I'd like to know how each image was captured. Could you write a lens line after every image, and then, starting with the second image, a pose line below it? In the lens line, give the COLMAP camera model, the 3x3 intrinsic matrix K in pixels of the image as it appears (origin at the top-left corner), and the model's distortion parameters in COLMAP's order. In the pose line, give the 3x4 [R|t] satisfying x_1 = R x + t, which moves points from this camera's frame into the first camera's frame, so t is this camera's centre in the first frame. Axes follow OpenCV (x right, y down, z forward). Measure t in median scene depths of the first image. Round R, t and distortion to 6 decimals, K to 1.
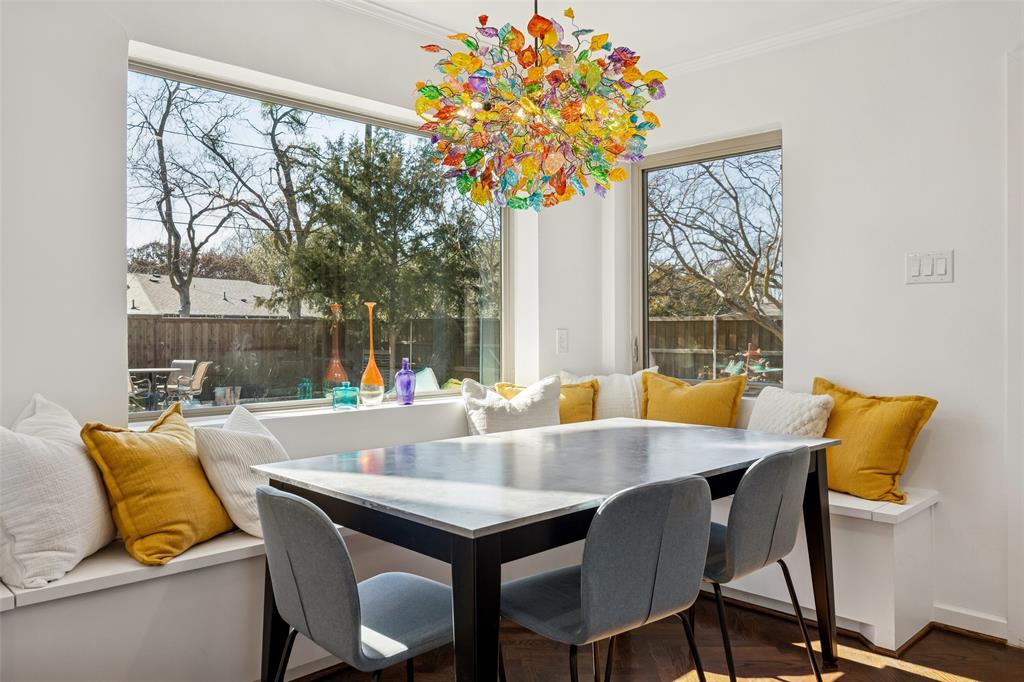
lens RADIAL K [[765.0, 0, 512.0], [0, 765.0, 341.0], [0, 0, 1]] dist [0.003301, 0.003886]
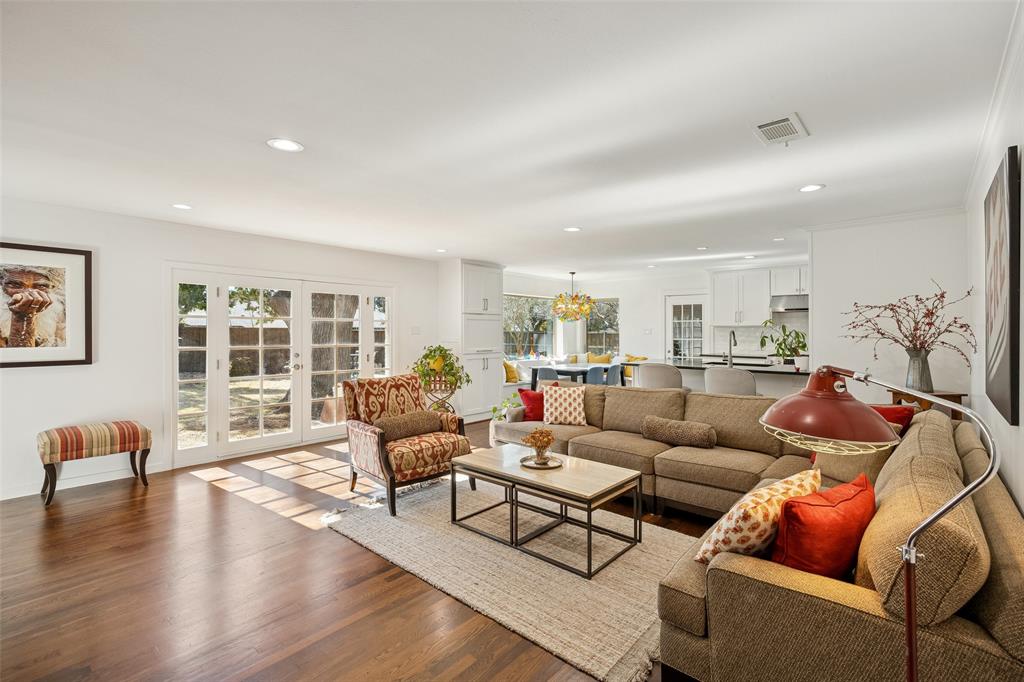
lens RADIAL K [[464.0, 0, 513.6], [0, 464.0, 330.2], [0, 0, 1]] dist [0.003179, 0.000416]
pose [[0.997569, 0.010106, 0.068944, -0.447164], [-0.009494, 0.999913, -0.009192, -0.061732], [-0.069030, 0.008516, 0.997578, -1.655433]]
